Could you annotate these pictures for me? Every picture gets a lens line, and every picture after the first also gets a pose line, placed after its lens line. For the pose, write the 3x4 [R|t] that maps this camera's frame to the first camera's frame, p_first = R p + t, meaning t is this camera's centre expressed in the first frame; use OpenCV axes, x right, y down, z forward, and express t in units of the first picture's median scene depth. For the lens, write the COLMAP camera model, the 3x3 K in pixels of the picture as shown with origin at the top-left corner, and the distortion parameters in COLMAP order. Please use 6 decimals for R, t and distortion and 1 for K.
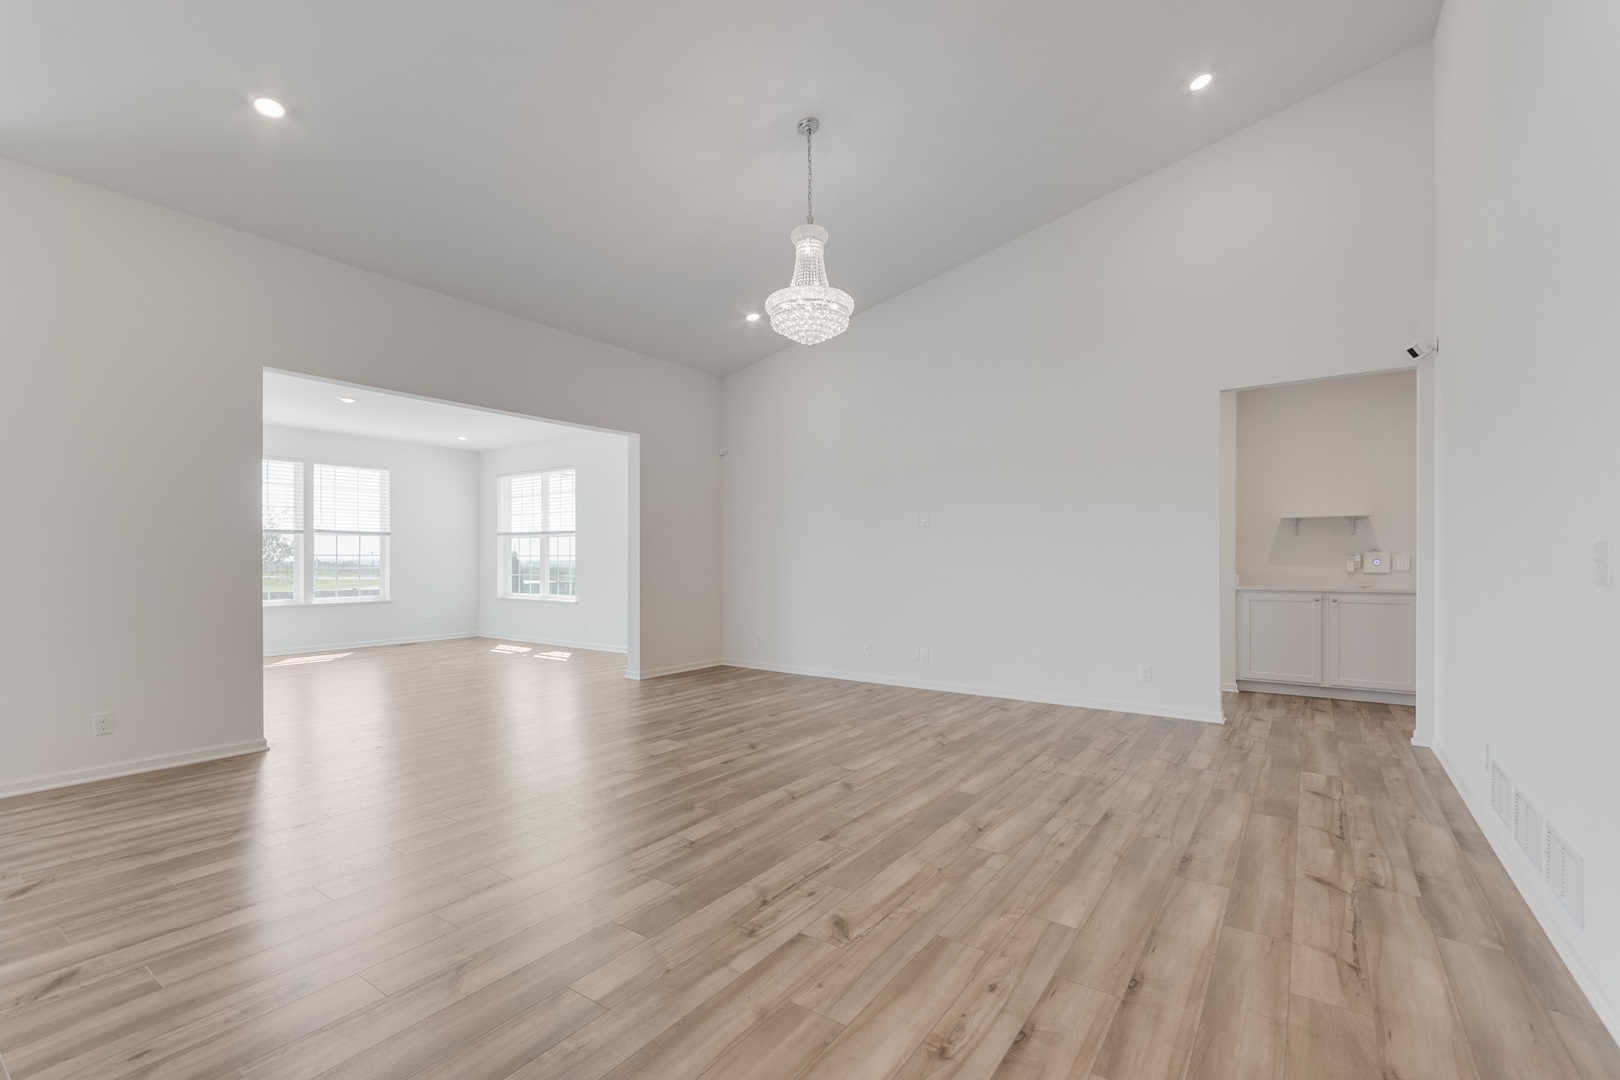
lens RADIAL K [[712.6, 0, 808.0], [0, 712.6, 549.4], [0, 0, 1]] dist [0.004150, -0.001656]
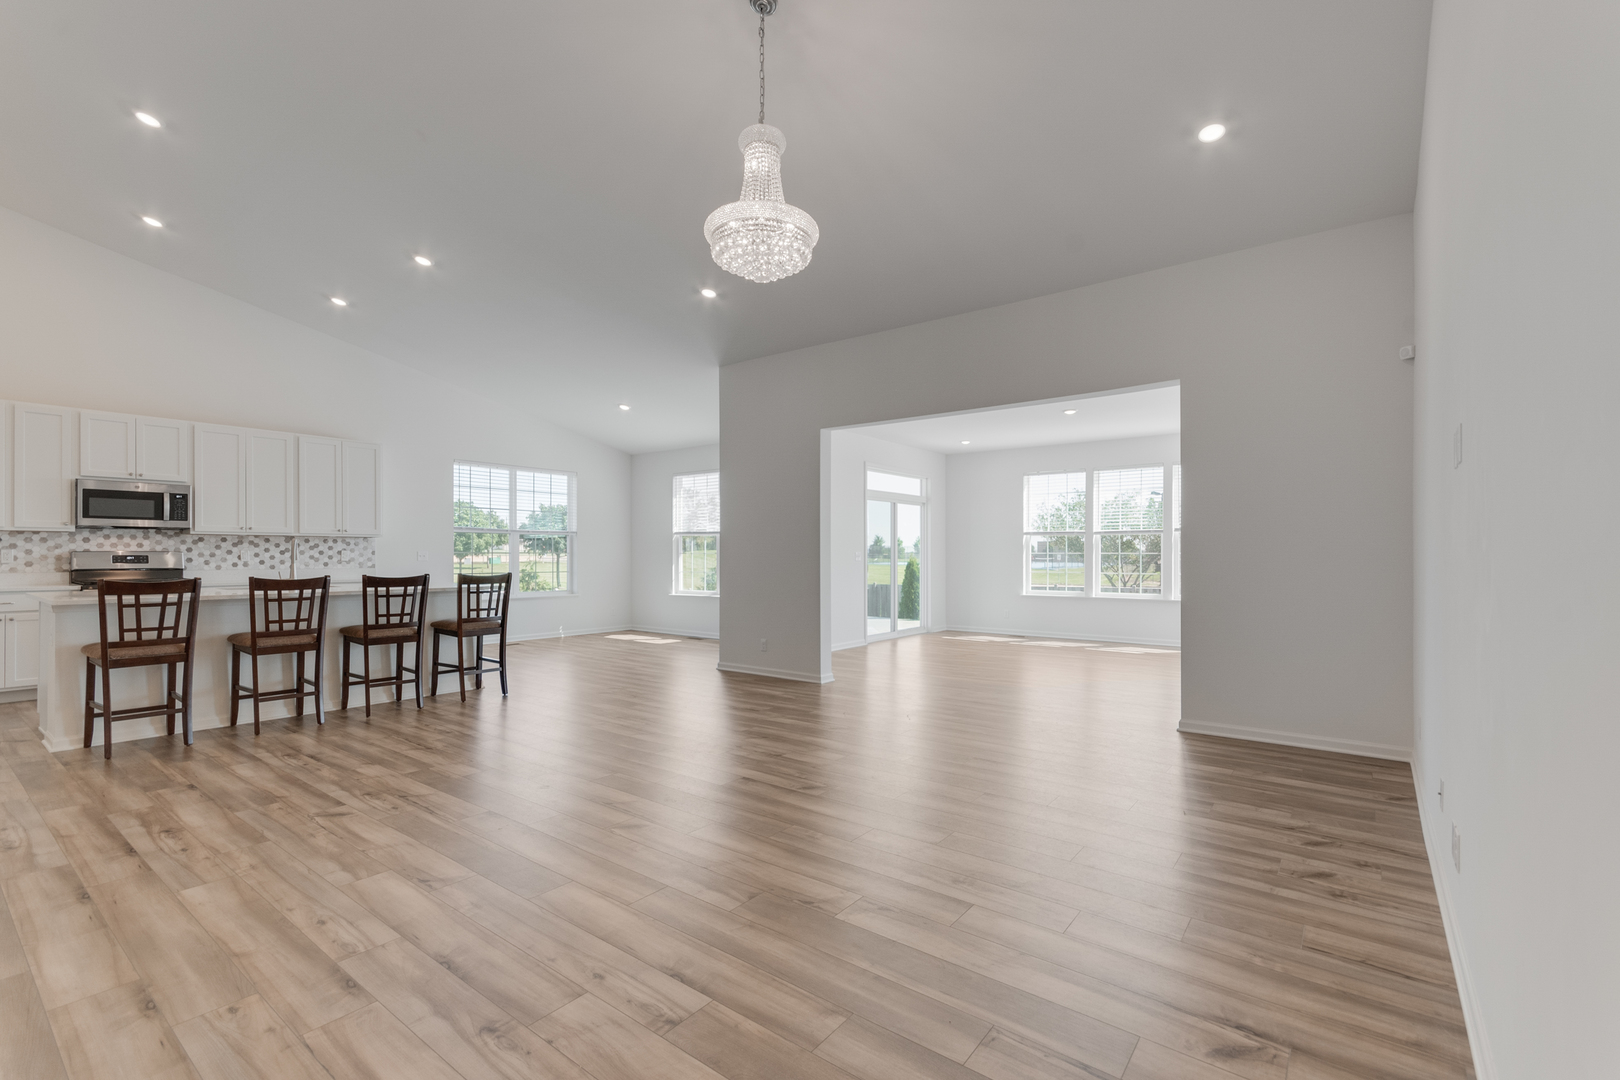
lens RADIAL K [[712.6, 0, 820.3], [0, 712.6, 565.7], [0, 0, 1]] dist [0.004150, -0.001656]
pose [[-0.037422, 0.014778, -0.999190, 1.160640], [0.012548, 0.999819, 0.014318, 0.015294], [0.999221, -0.012002, -0.037600, 1.644967]]
